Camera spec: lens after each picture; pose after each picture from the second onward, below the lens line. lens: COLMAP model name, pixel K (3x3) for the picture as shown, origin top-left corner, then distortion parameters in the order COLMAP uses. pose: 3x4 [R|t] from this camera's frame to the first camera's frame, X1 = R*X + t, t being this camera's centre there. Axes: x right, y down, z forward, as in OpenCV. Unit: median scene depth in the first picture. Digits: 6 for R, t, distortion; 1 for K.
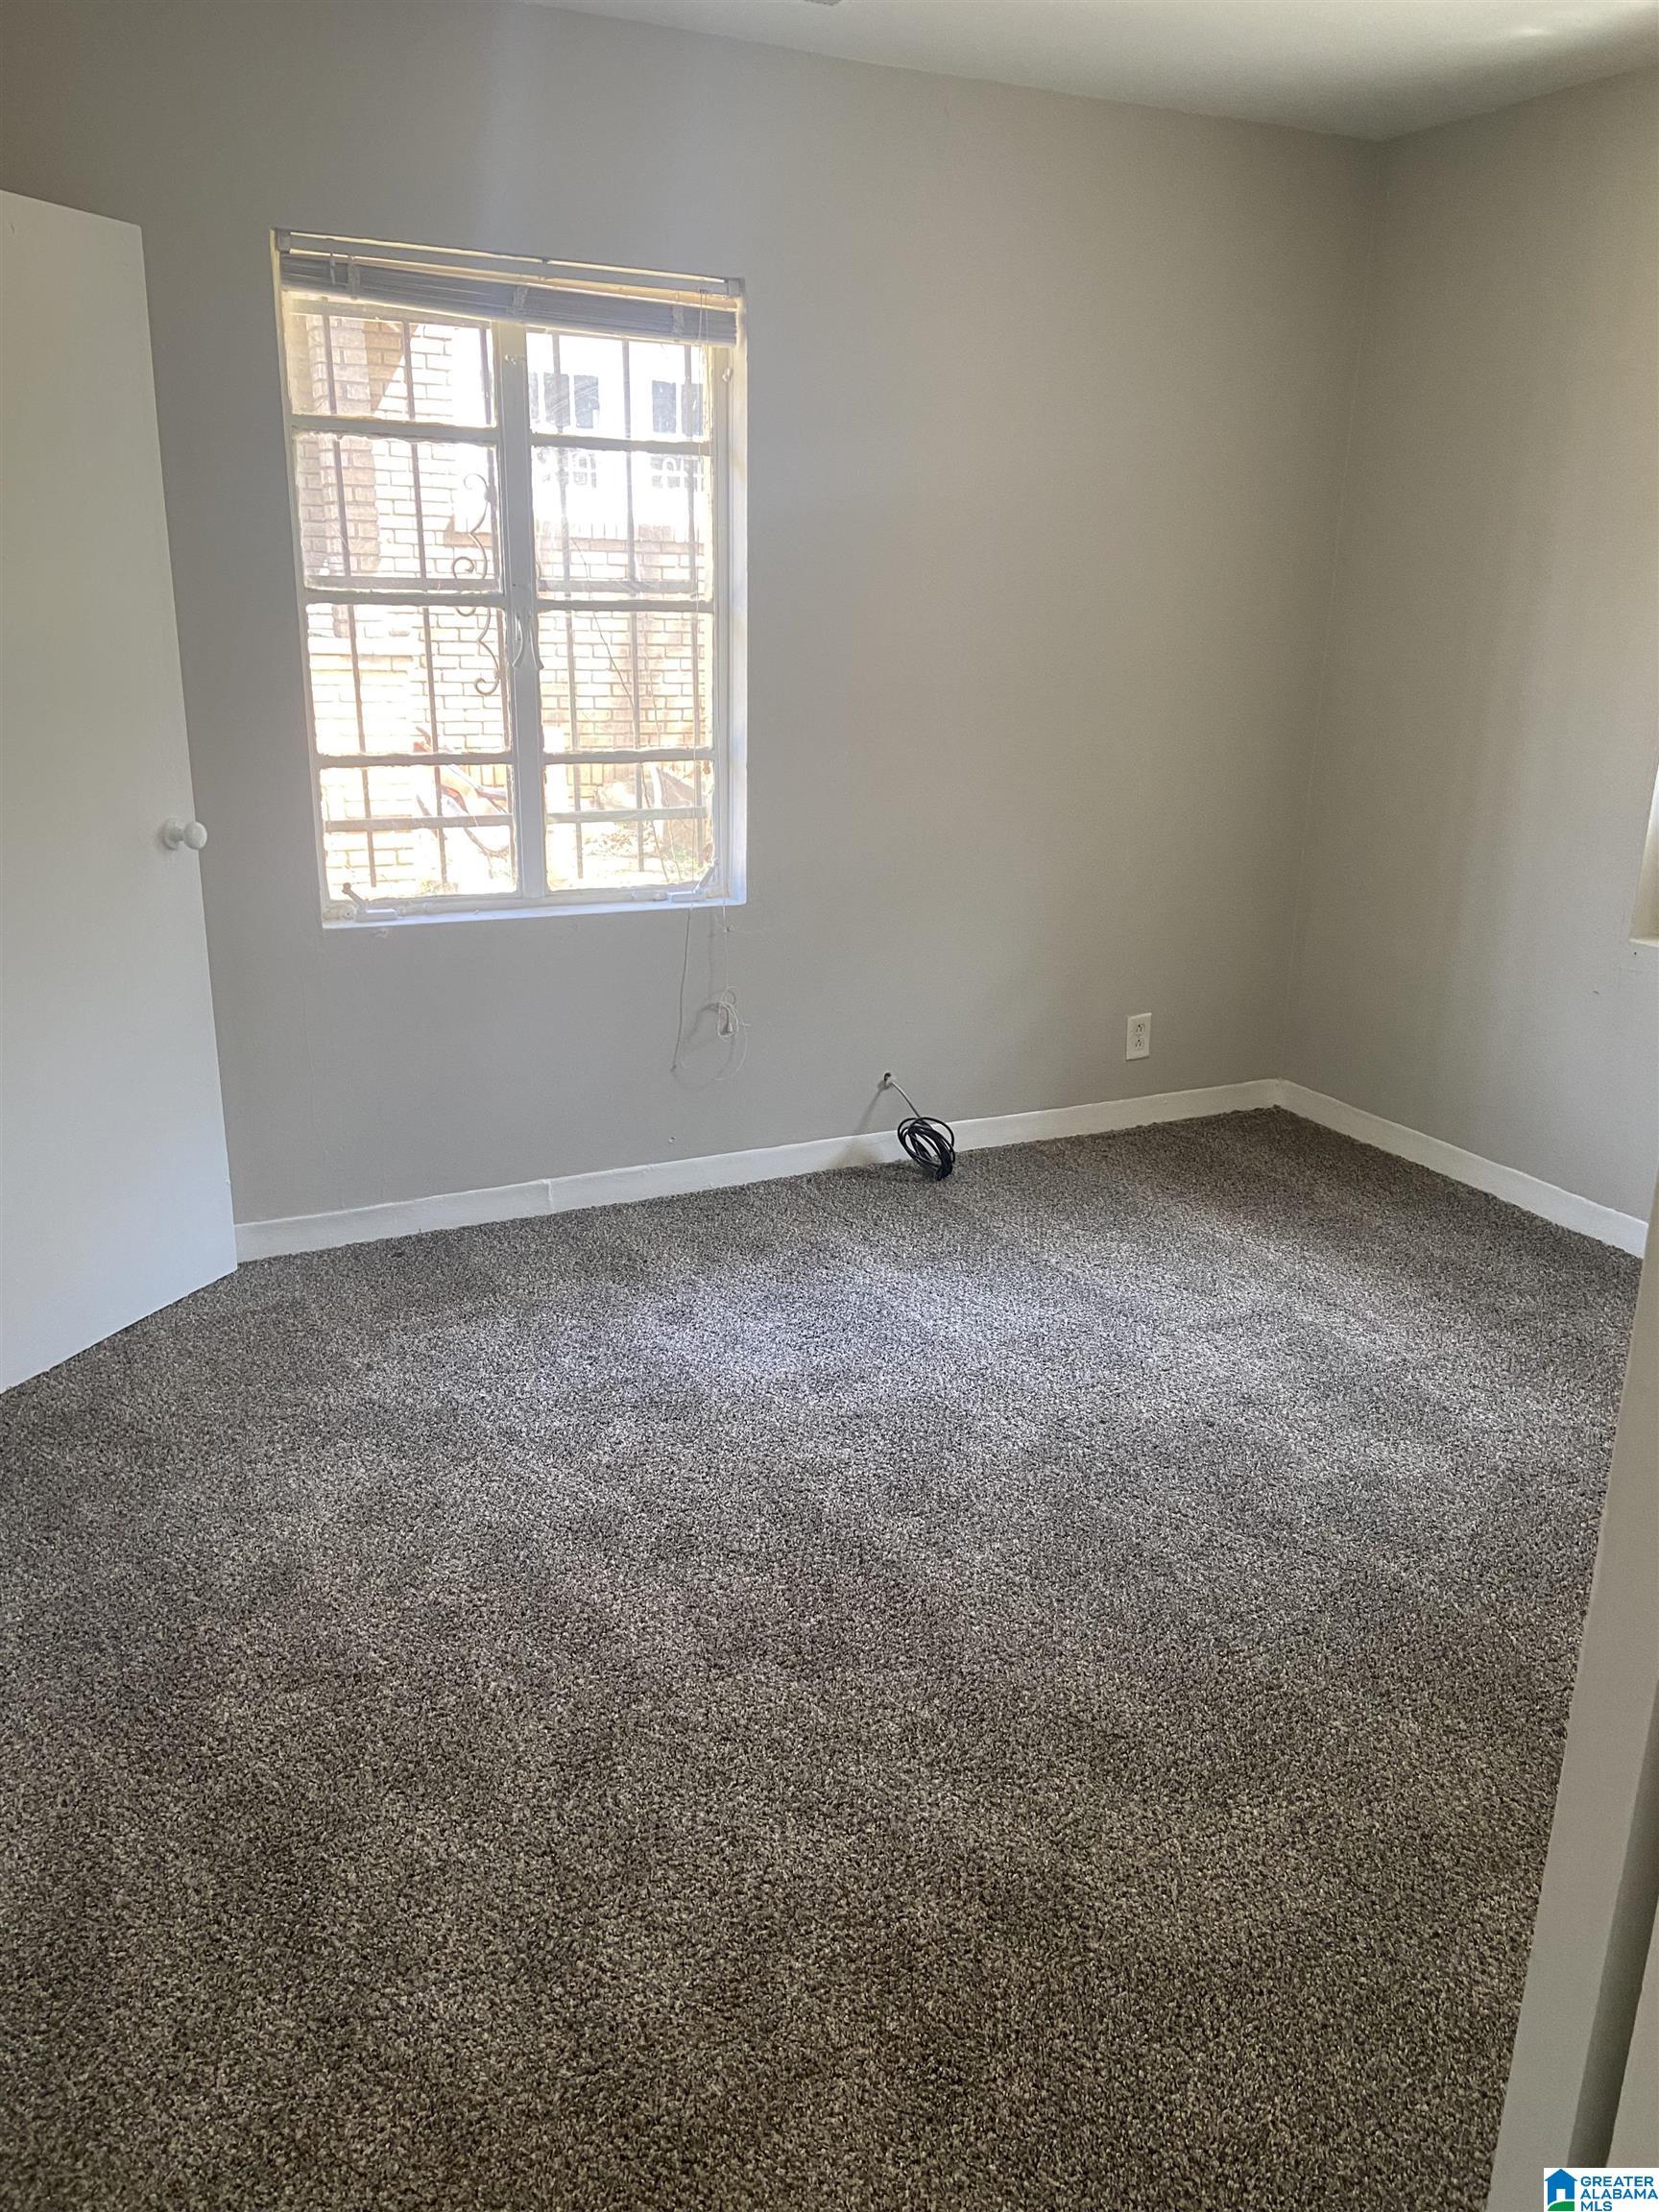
lens RADIAL K [[1670.8, 0, 829.5], [0, 1670.8, 1106.0], [0, 0, 1]] dist [0.085676, -0.000769]
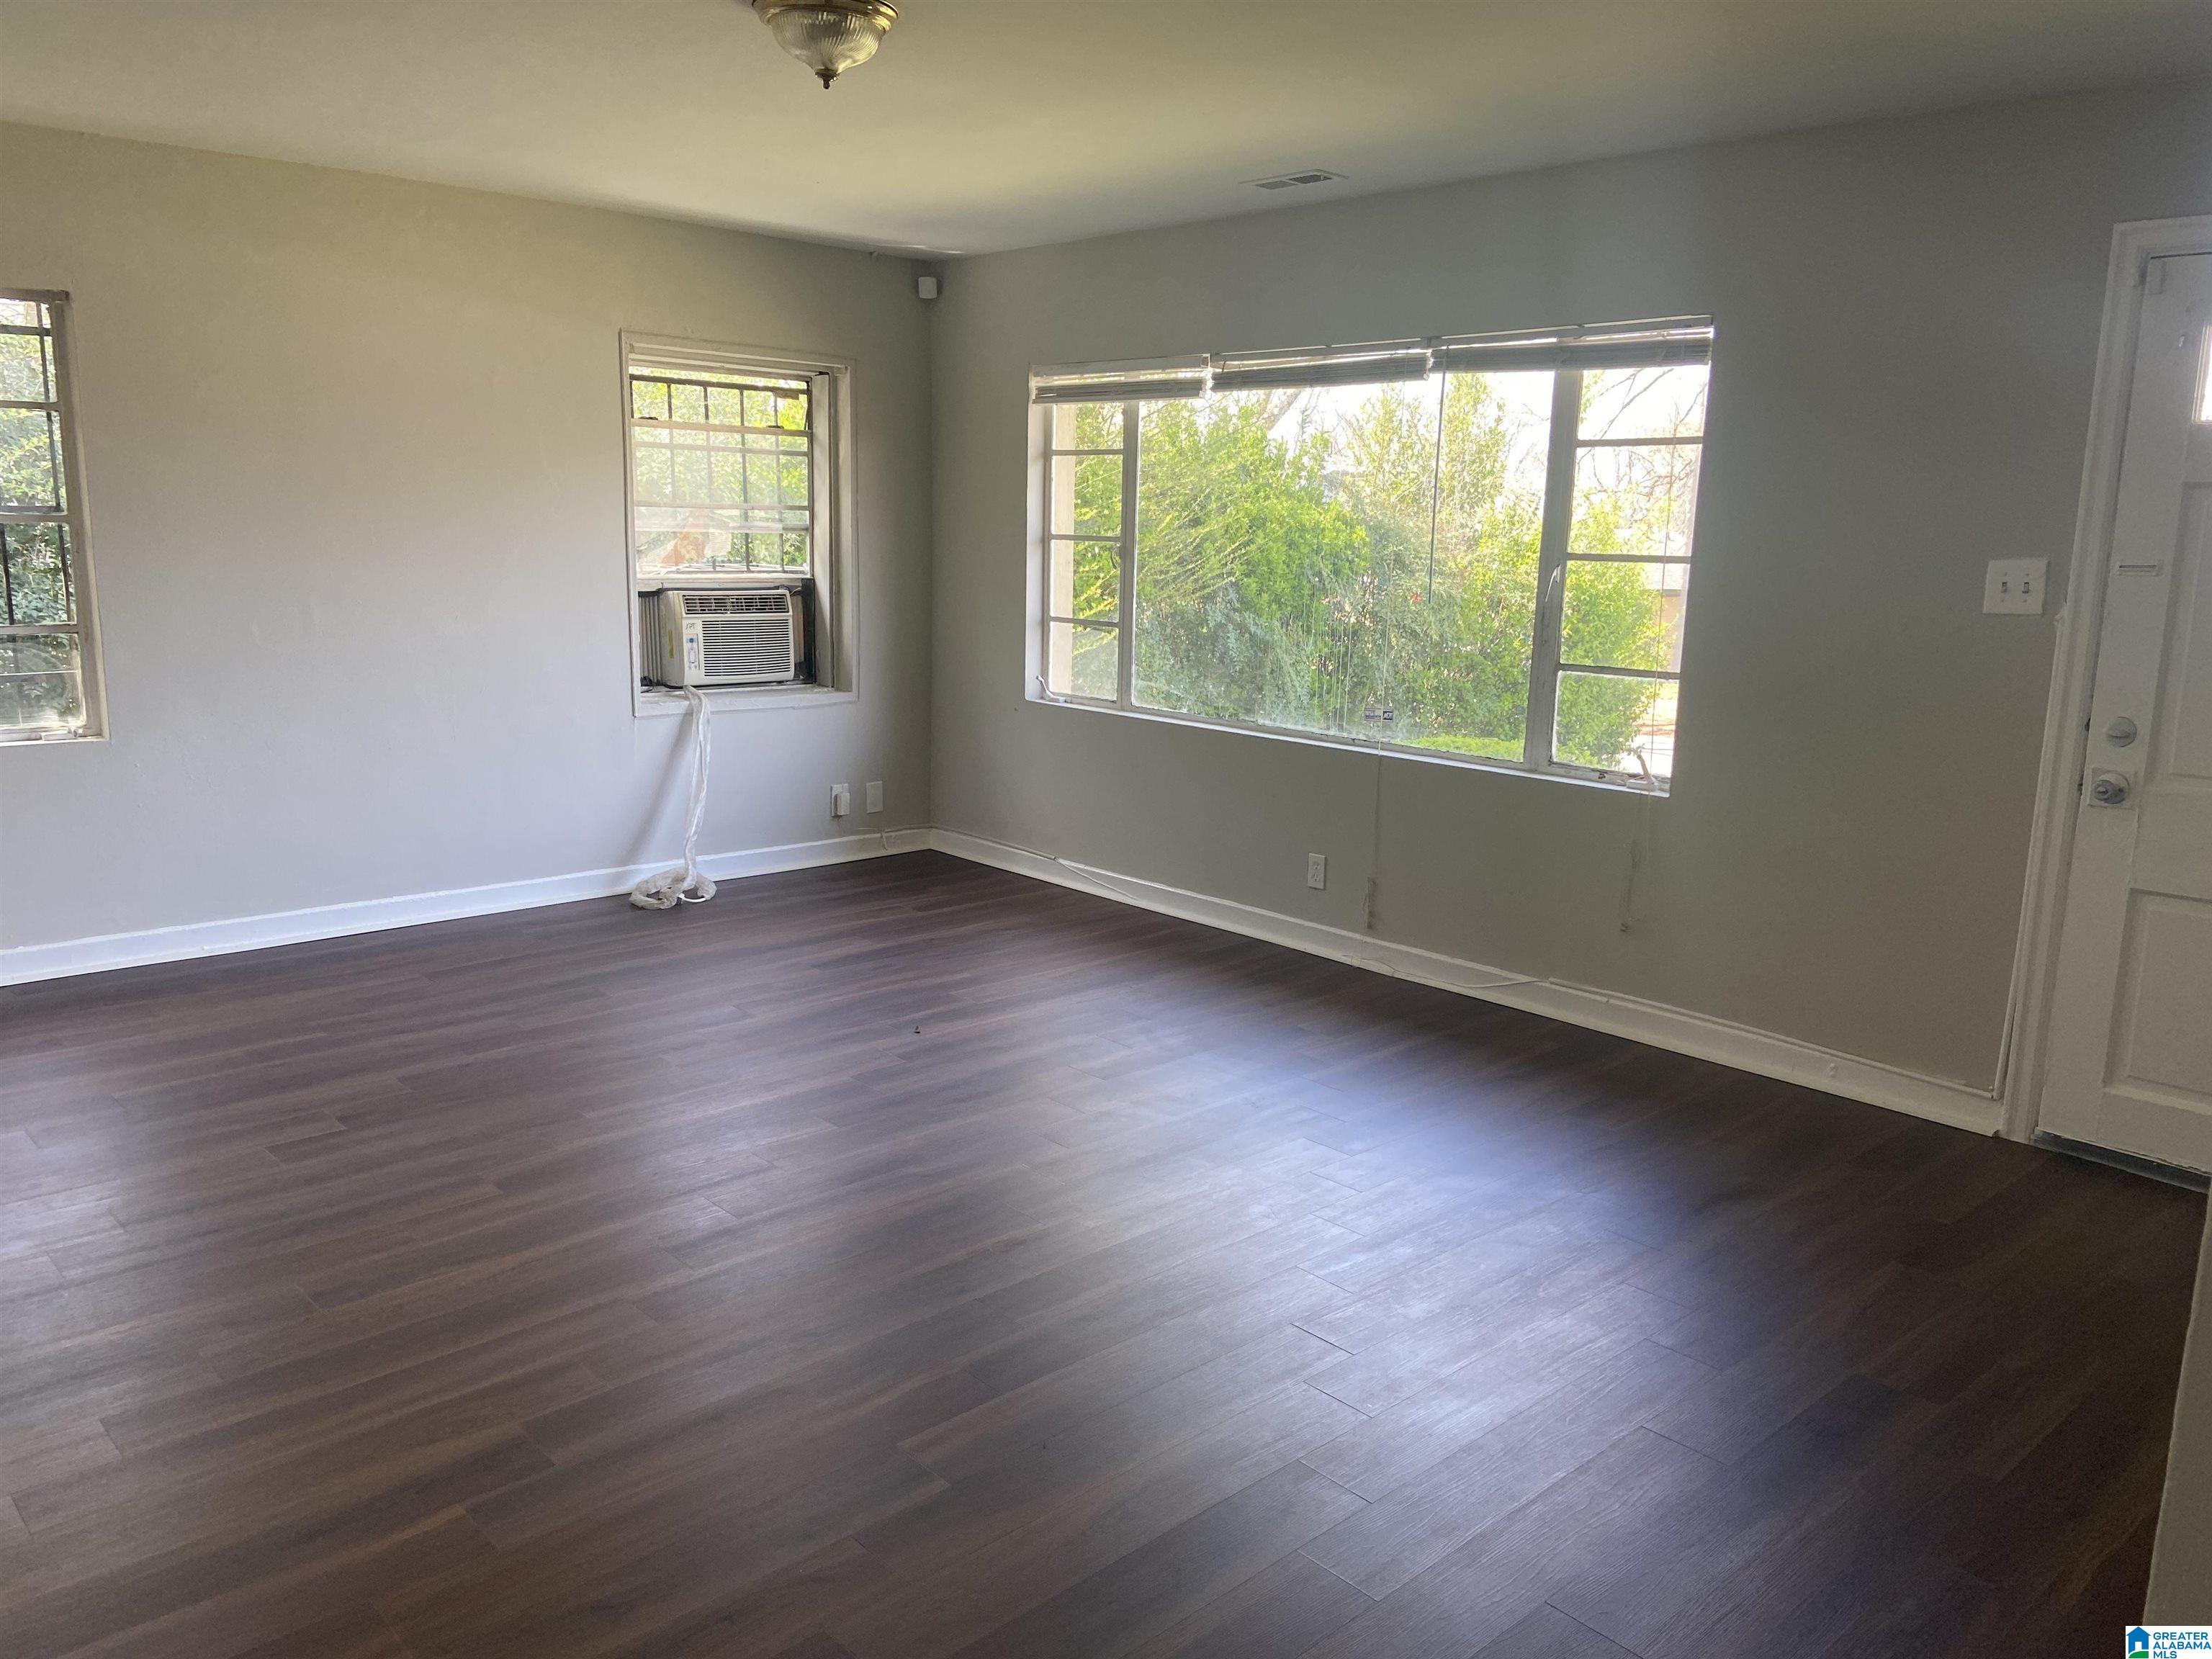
lens RADIAL K [[1670.8, 0, 1106.0], [0, 1670.8, 829.5], [0, 0, 1]] dist [0.085676, -0.000769]
pose [[0.314194, 0.166497, -0.934645, 1.467343], [-0.317396, 0.946273, 0.061871, -0.105762], [0.894730, 0.277213, 0.350159, 0.419969]]
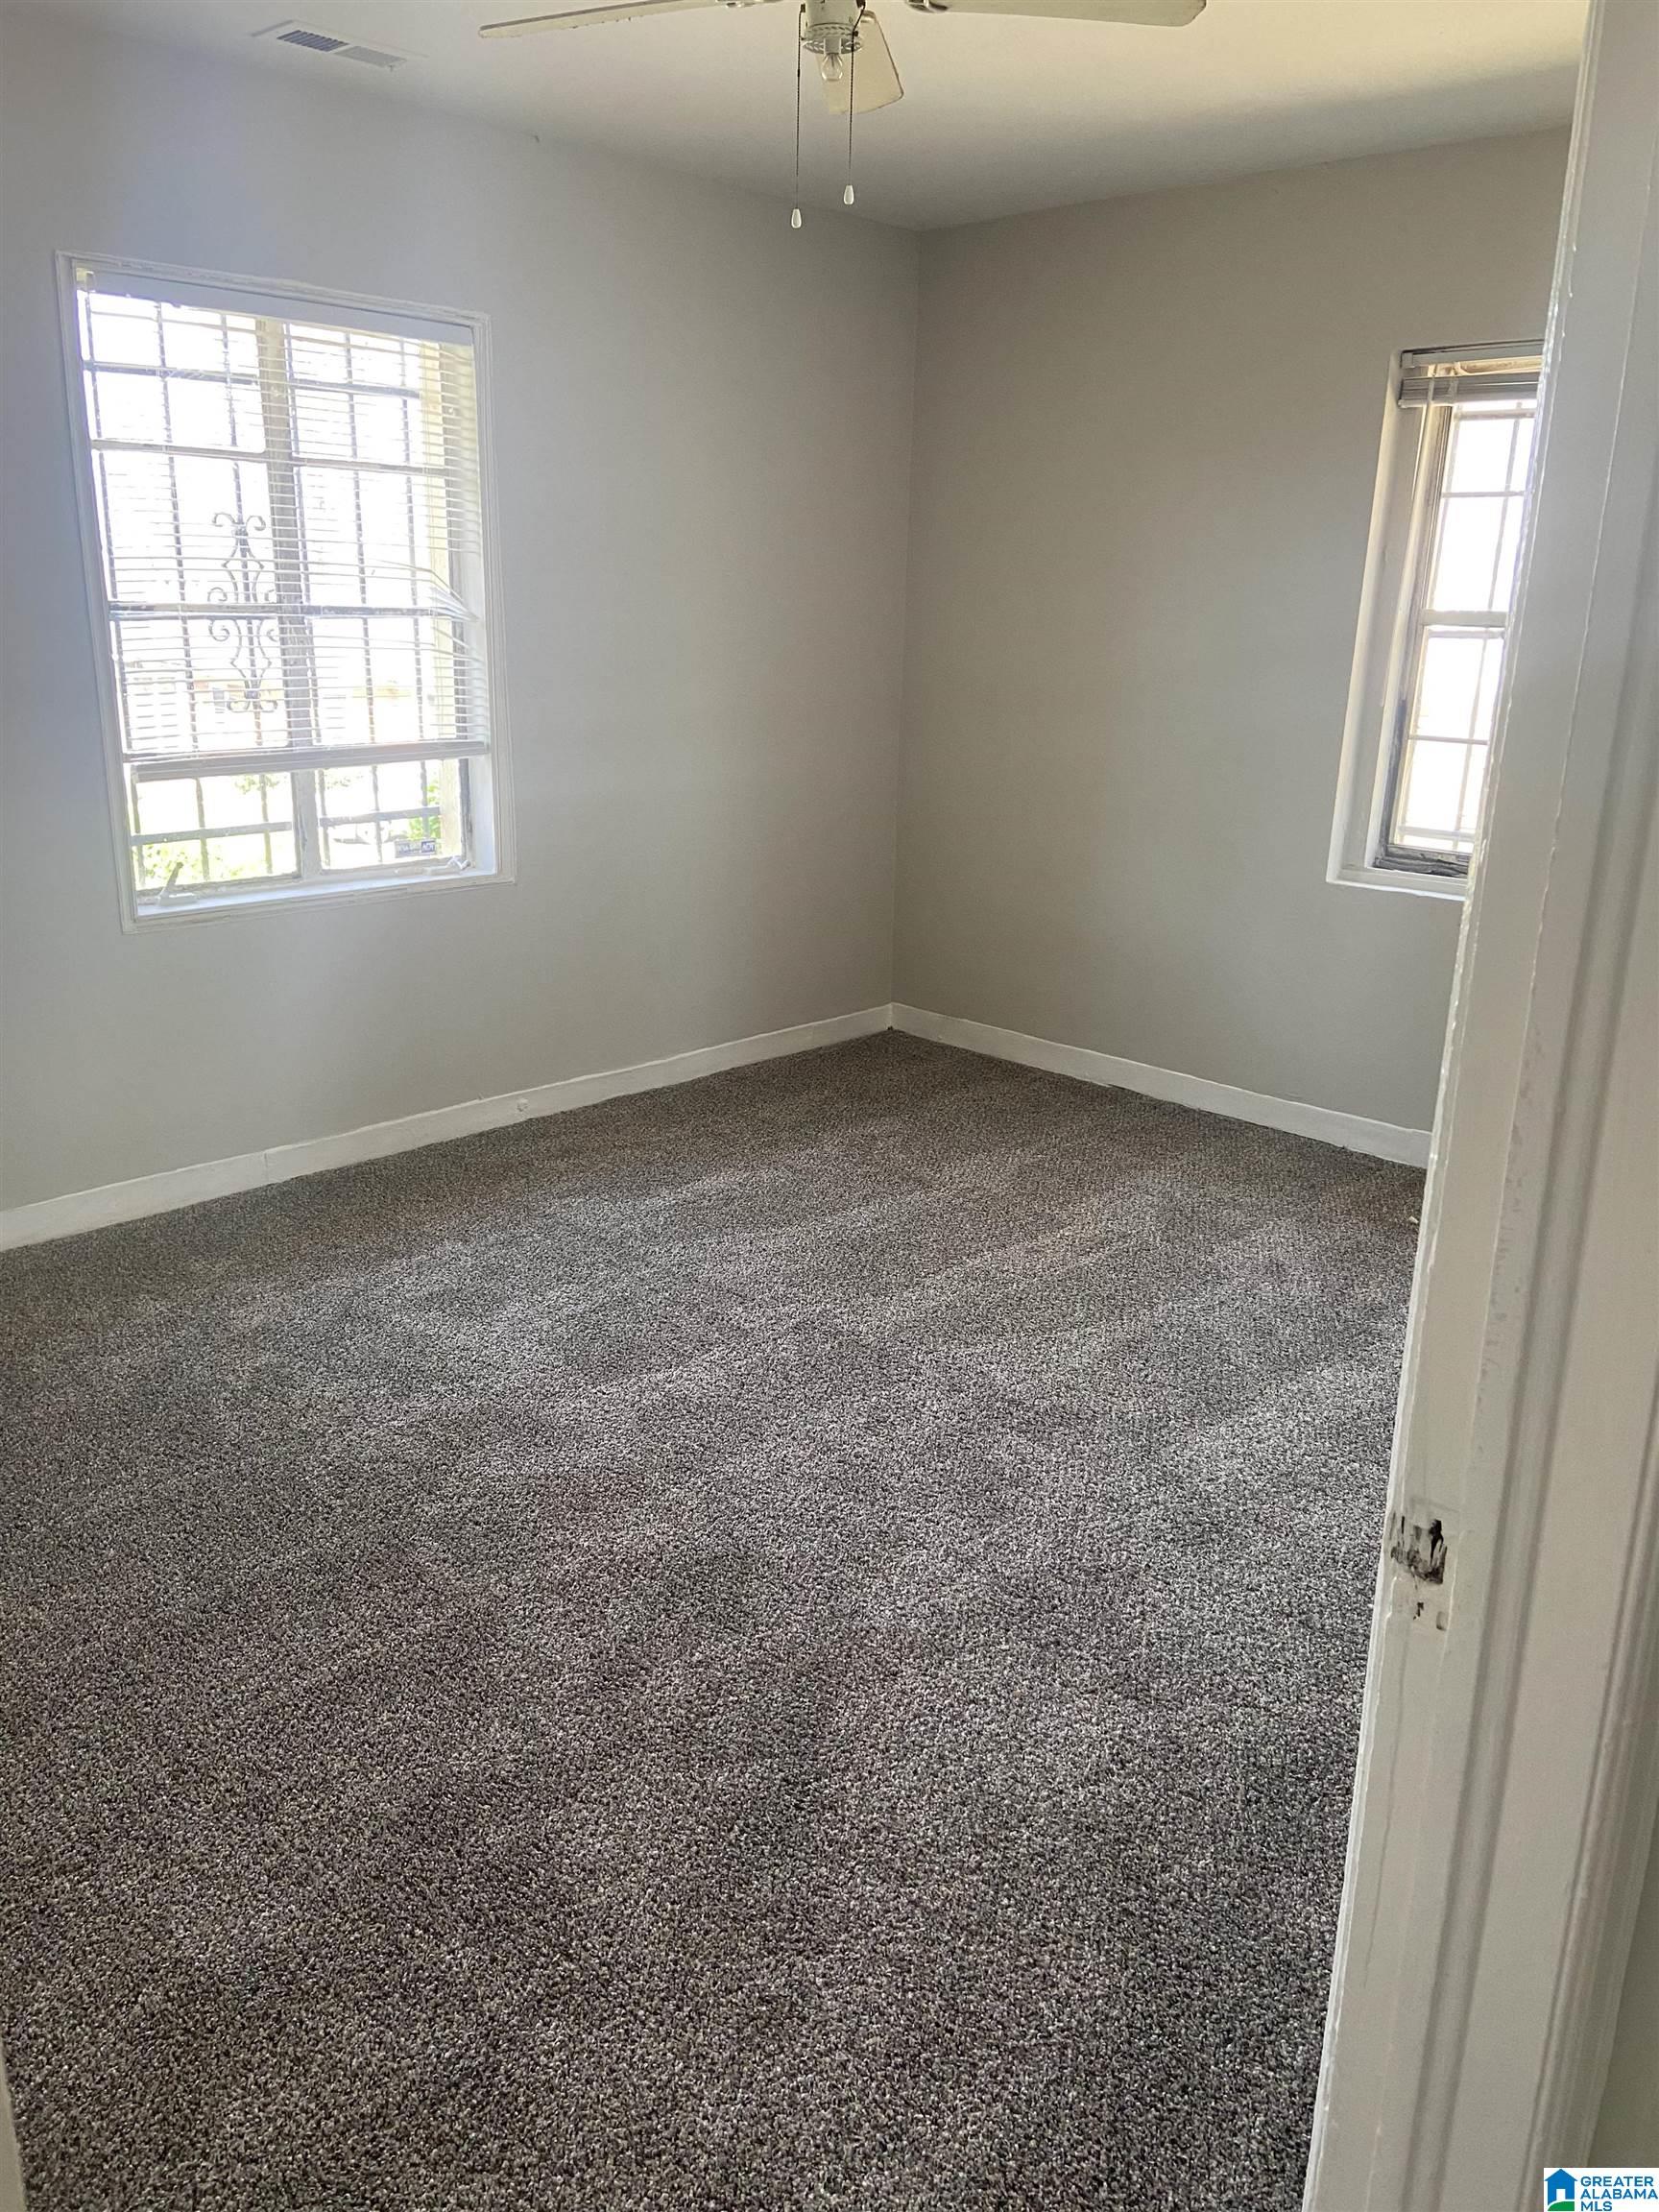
lens RADIAL K [[1670.8, 0, 829.5], [0, 1670.8, 1106.0], [0, 0, 1]] dist [0.085676, -0.000769]
pose [[0.935403, -0.104910, 0.337662, -0.242878], [0.104000, 0.994359, 0.020838, 0.035296], [-0.337943, 0.015625, 0.941037, -0.143960]]
